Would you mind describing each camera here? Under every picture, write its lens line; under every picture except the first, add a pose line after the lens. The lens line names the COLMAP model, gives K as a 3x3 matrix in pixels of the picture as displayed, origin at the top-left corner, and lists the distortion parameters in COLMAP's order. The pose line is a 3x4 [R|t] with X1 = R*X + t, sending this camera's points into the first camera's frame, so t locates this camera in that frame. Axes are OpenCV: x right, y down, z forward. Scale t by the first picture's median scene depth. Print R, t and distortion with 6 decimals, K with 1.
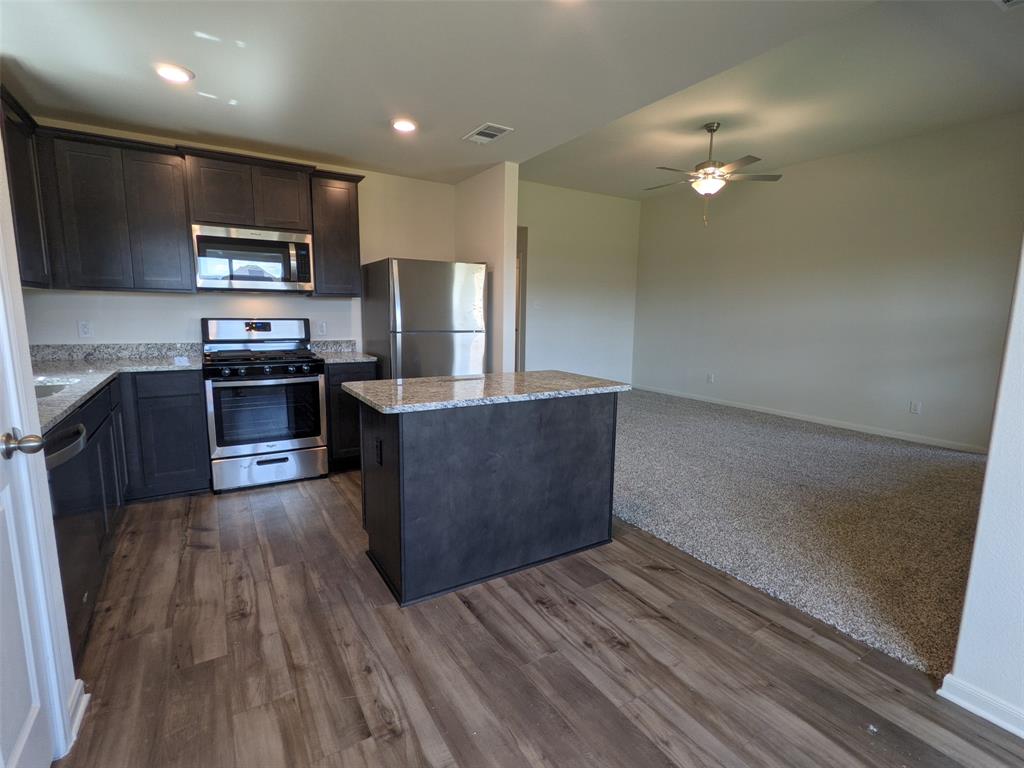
lens RADIAL K [[495.7, 0, 512.6], [0, 495.7, 388.3], [0, 0, 1]] dist [0.000875, 0.001399]
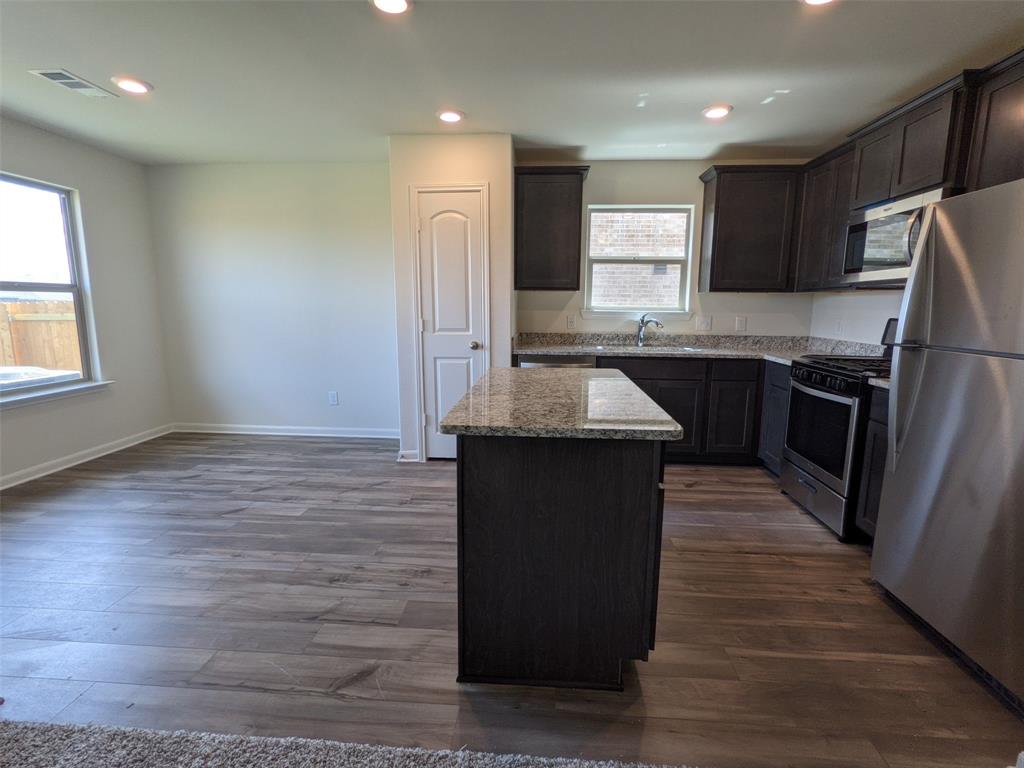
lens RADIAL K [[495.7, 0, 514.8], [0, 495.7, 385.9], [0, 0, 1]] dist [0.000875, 0.001399]
pose [[-0.581383, 0.109556, -0.806221, 0.757546], [-0.145939, 0.960781, 0.235799, -0.227571], [0.800435, 0.254748, -0.542593, 1.624232]]
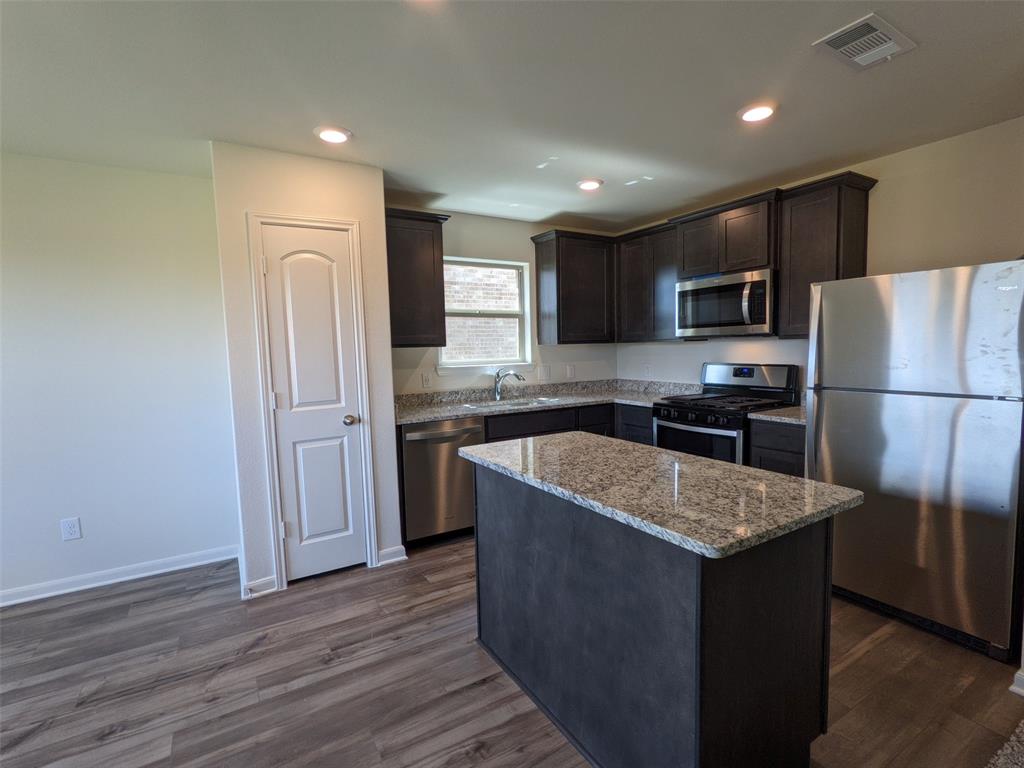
lens RADIAL K [[495.7, 0, 513.8], [0, 495.7, 386.8], [0, 0, 1]] dist [0.000875, 0.001399]
pose [[-0.003253, 0.065888, -0.997822, 0.783174], [-0.132572, 0.988991, 0.065737, -0.175462], [0.991168, 0.132497, 0.005518, 0.973136]]
